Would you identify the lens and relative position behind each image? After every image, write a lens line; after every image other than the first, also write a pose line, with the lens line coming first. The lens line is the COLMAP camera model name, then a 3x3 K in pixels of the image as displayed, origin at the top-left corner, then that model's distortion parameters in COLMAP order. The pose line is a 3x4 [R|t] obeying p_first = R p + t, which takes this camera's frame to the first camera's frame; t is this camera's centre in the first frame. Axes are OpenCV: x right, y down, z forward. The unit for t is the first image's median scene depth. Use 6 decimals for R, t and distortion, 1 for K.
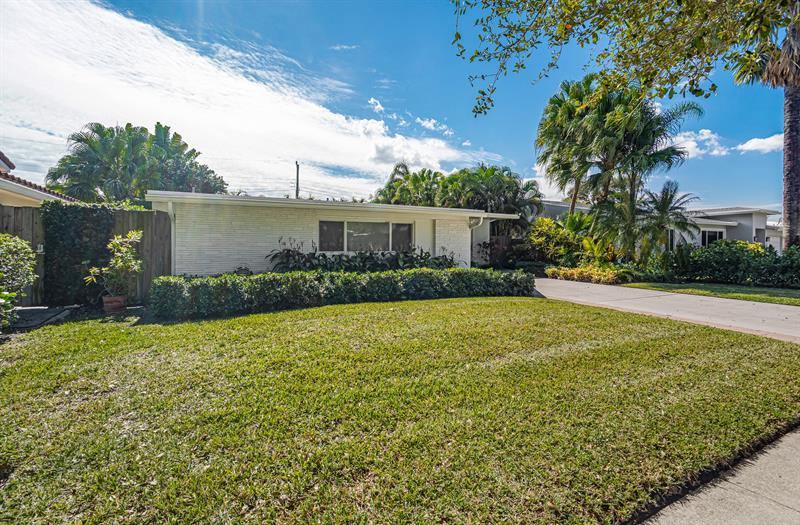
lens RADIAL K [[381.8, 0, 400.0], [0, 381.8, 262.5], [0, 0, 1]] dist [-0.030249, -0.000001]
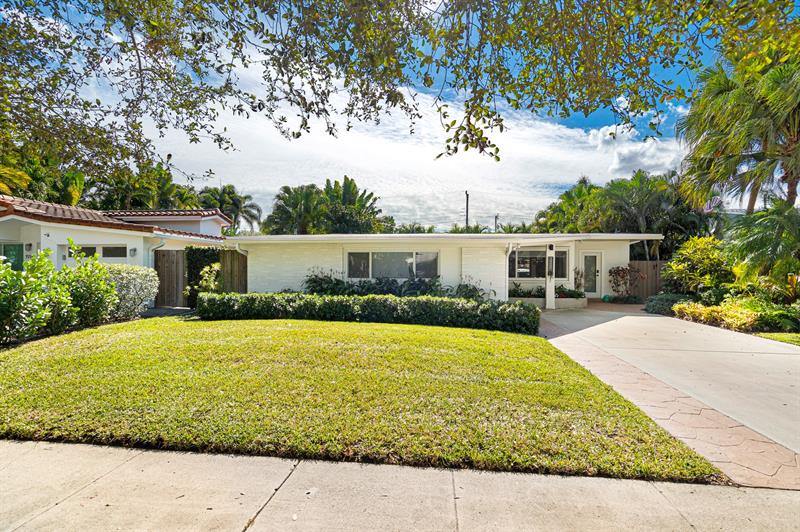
lens RADIAL K [[386.7, 0, 400.0], [0, 386.7, 266.0], [0, 0, 1]] dist [0.001035, 0.000585]
pose [[0.814095, -0.002604, -0.580726, 0.485336], [-0.029525, 0.998511, -0.045867, -0.011518], [0.579981, 0.054485, 0.812806, 0.065761]]
